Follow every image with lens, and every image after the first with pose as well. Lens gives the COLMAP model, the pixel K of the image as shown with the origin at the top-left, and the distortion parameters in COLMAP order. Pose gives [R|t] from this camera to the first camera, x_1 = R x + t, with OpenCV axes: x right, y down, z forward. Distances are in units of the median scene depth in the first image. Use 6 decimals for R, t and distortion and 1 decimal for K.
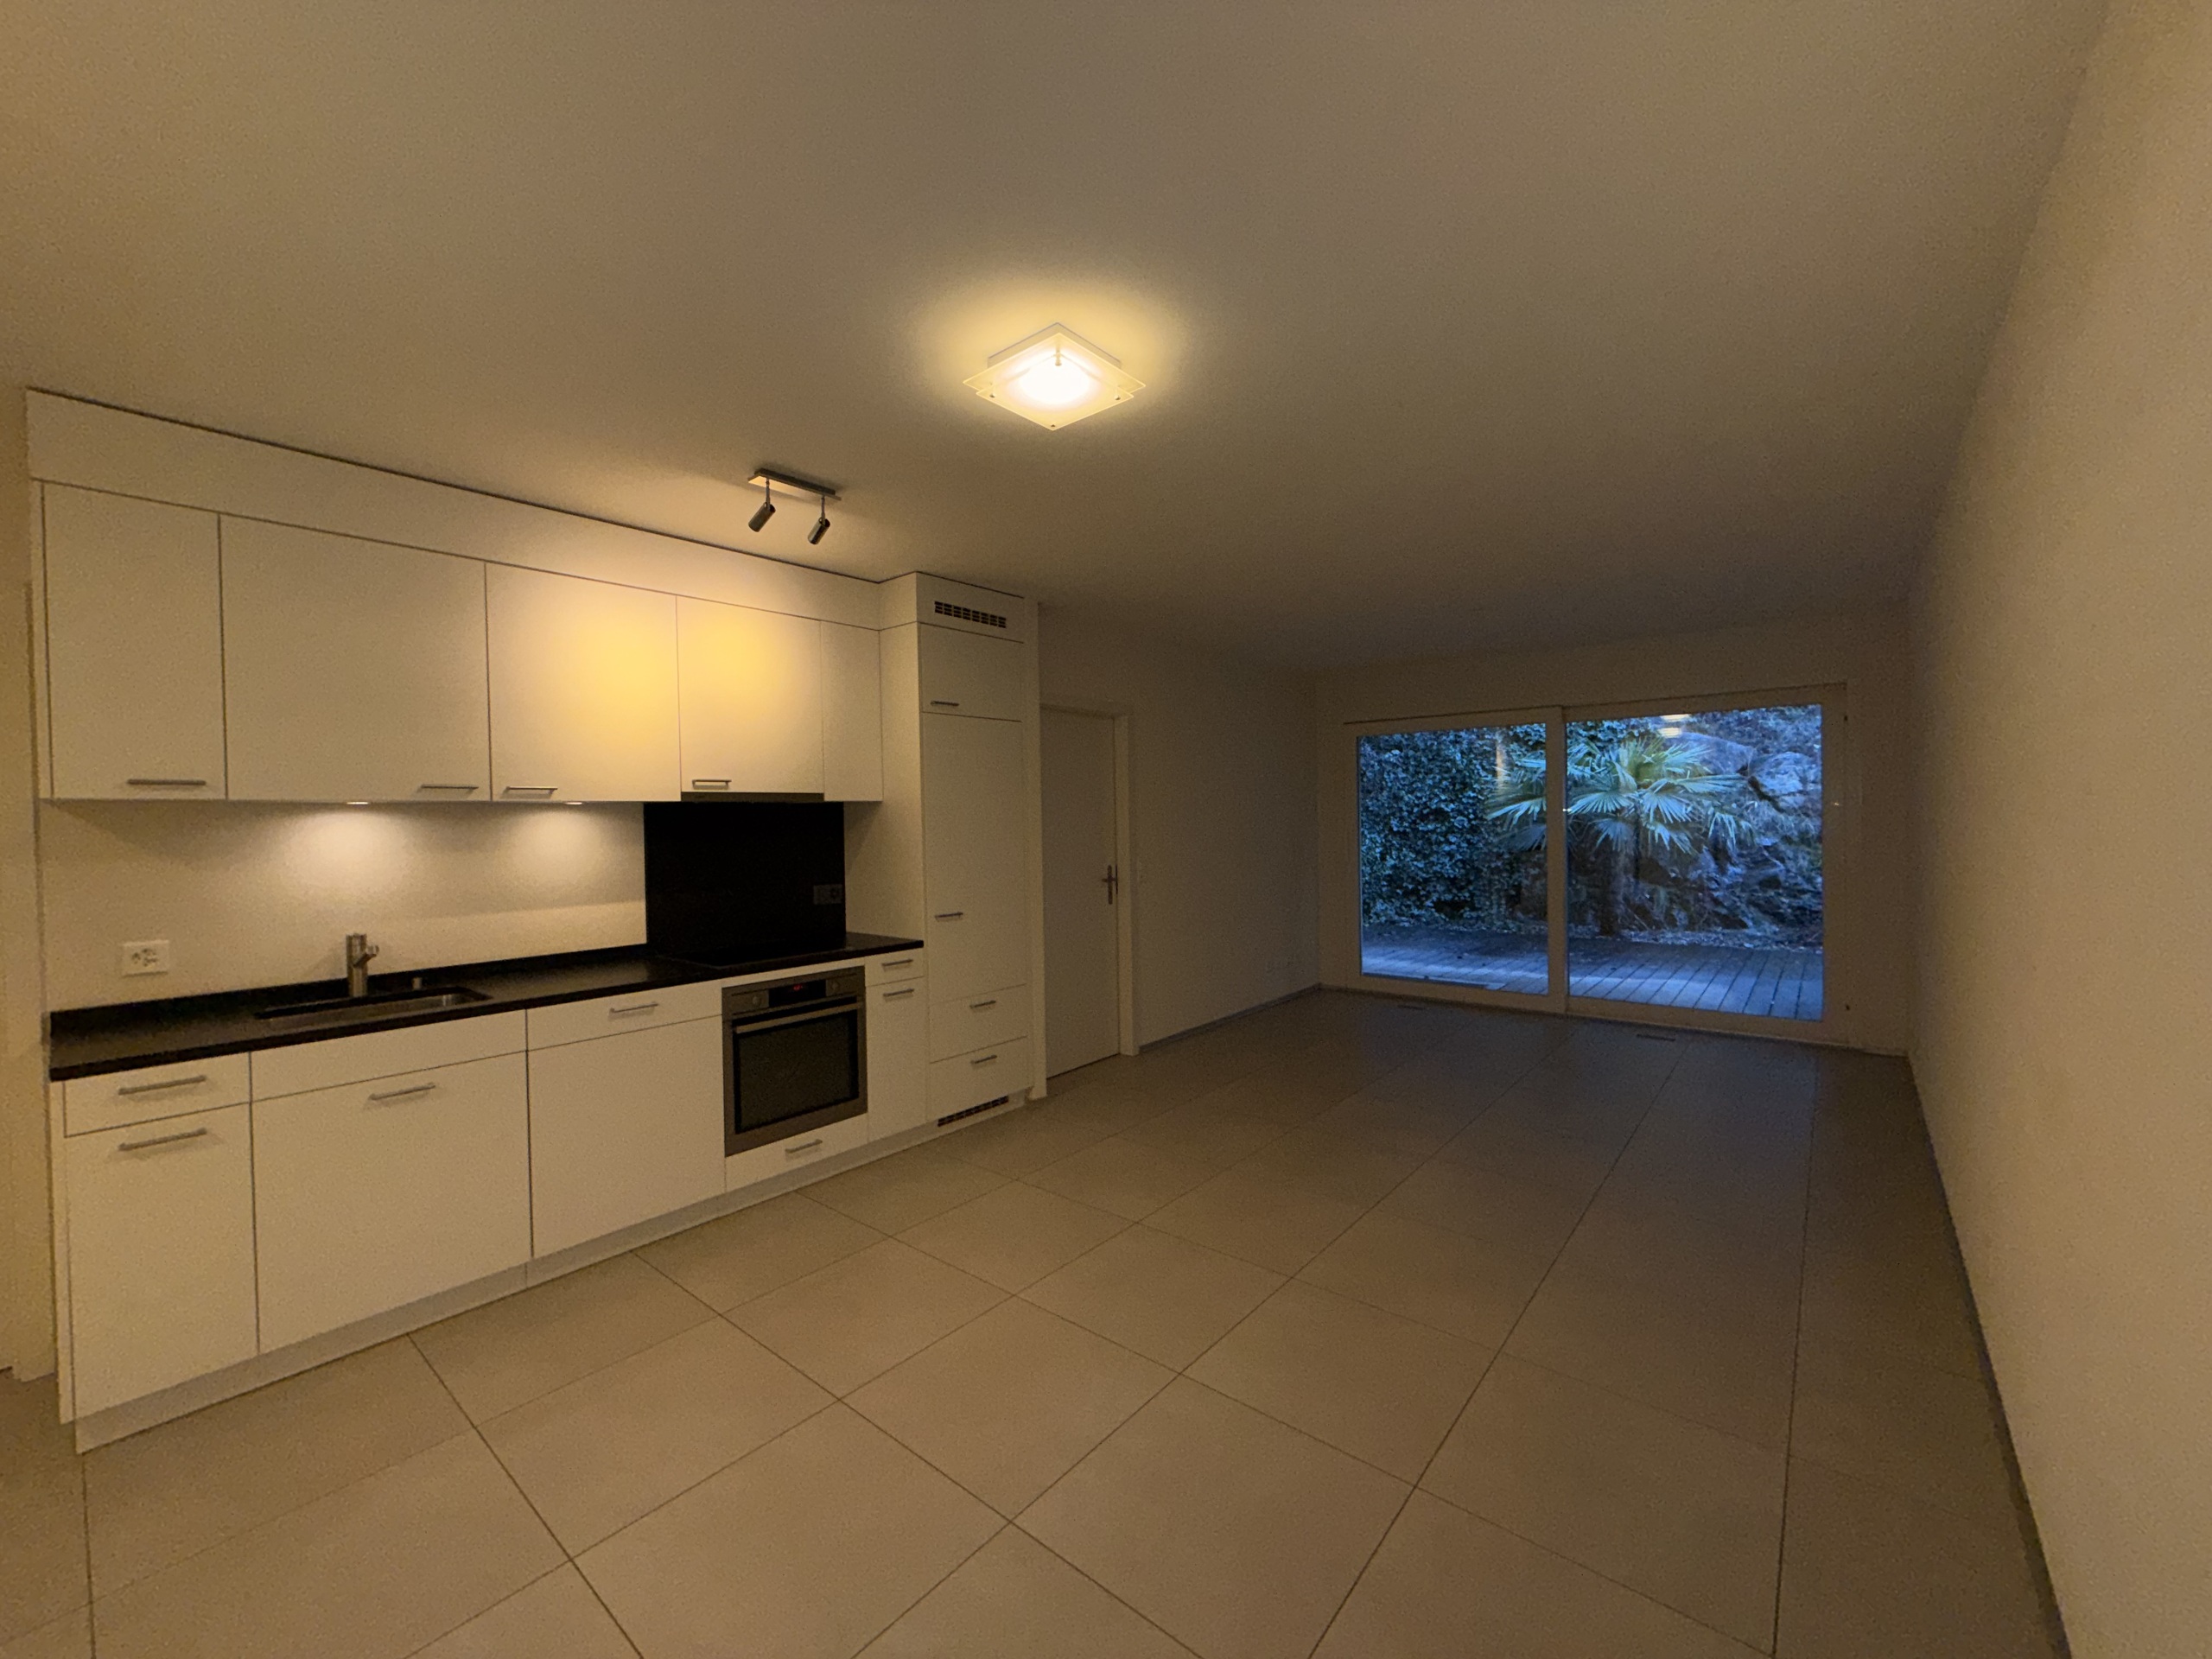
lens RADIAL K [[881.5, 0, 1099.3], [0, 881.5, 831.2], [0, 0, 1]] dist [0.001056, 0.000073]
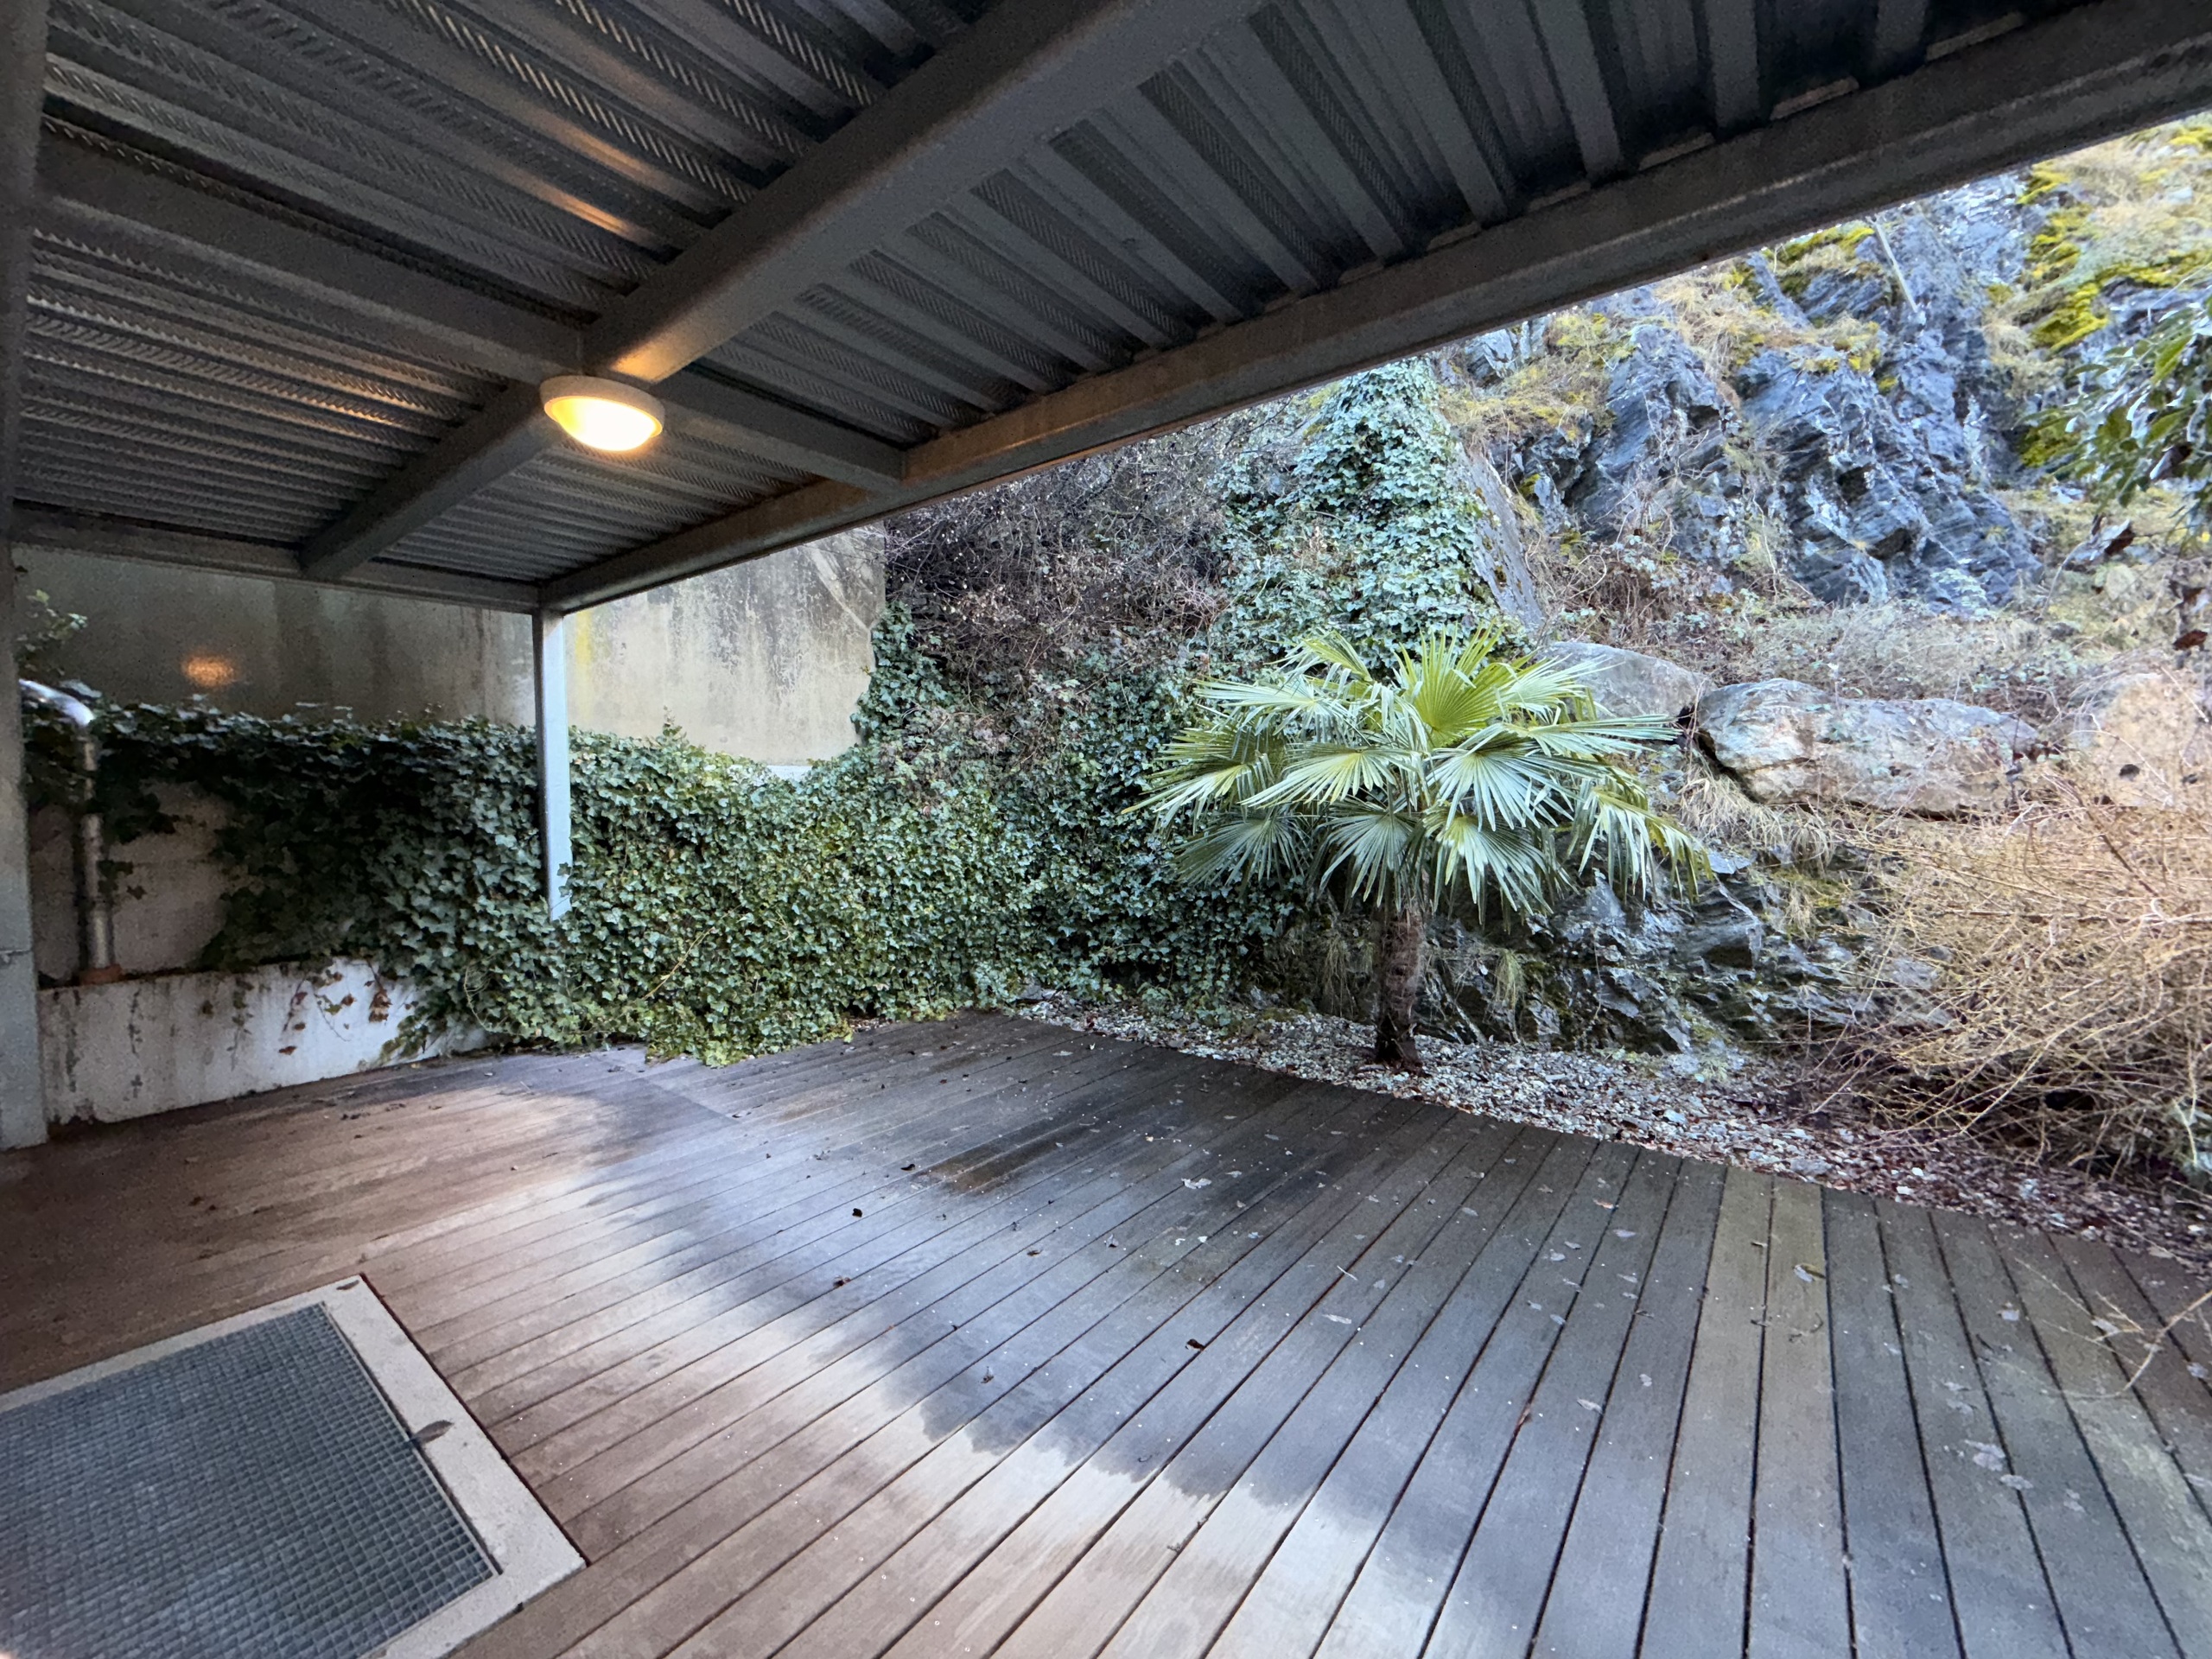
lens RADIAL K [[881.5, 0, 1100.8], [0, 881.5, 829.6], [0, 0, 1]] dist [0.001056, 0.000073]
pose [[0.999598, 0.012383, 0.025489, 0.405191], [-0.013058, 0.999563, 0.026505, -0.015225], [-0.025149, -0.026827, 0.999324, 0.530691]]
